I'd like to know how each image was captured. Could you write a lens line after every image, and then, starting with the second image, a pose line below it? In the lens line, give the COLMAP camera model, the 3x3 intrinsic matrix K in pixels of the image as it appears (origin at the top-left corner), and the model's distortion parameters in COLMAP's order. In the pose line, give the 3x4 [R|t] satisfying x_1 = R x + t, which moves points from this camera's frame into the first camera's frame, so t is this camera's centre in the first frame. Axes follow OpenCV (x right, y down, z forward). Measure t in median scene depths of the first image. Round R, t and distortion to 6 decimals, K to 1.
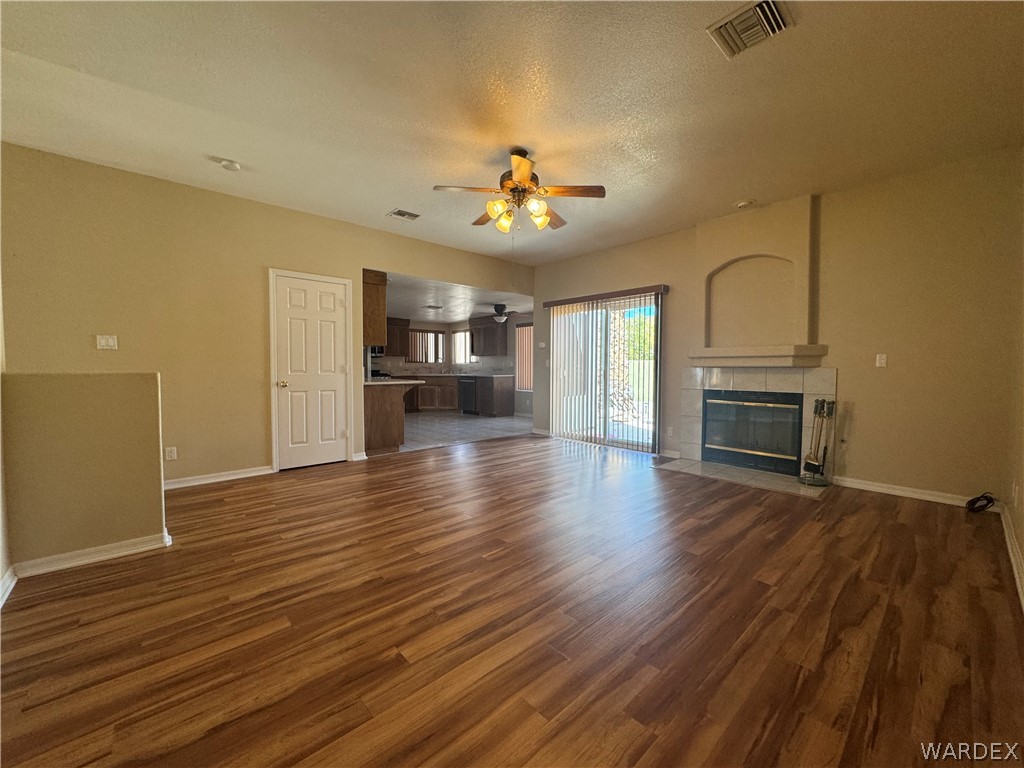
lens RADIAL K [[408.6, 0, 509.4], [0, 408.6, 384.1], [0, 0, 1]] dist [-0.005214, 0.000683]
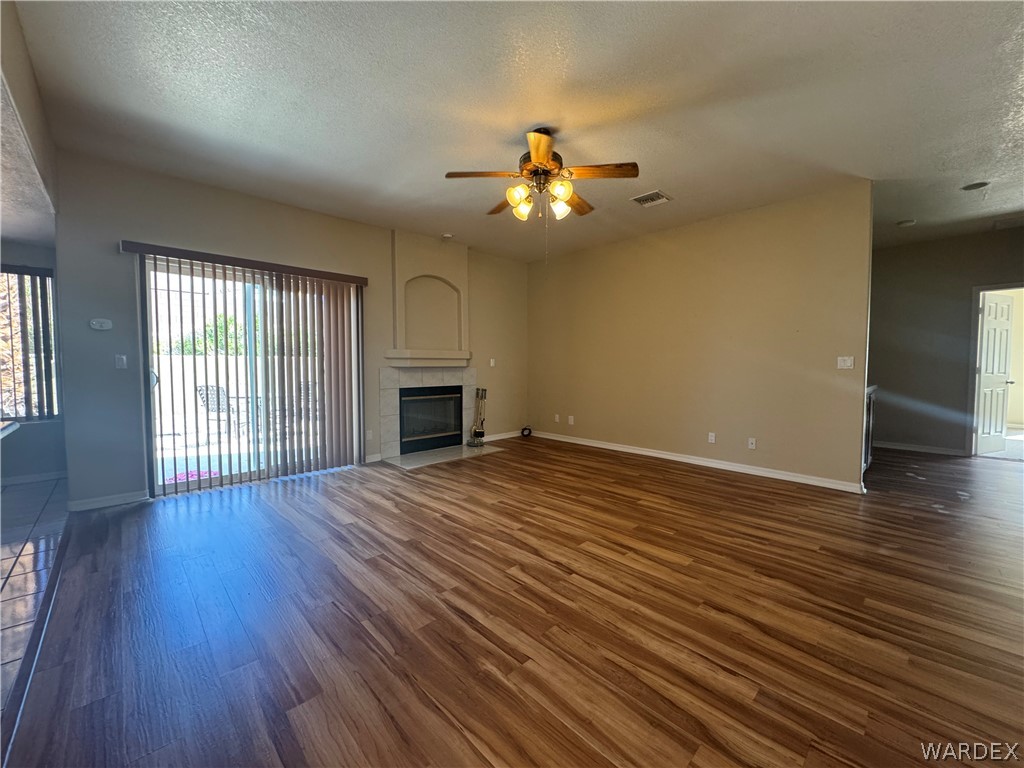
lens RADIAL K [[408.6, 0, 512.6], [0, 408.6, 384.1], [0, 0, 1]] dist [-0.005214, 0.000683]
pose [[-0.037537, -0.052029, 0.997940, -0.615603], [0.042491, 0.997657, 0.053613, -0.043985], [-0.998391, 0.044416, -0.035238, 0.766908]]
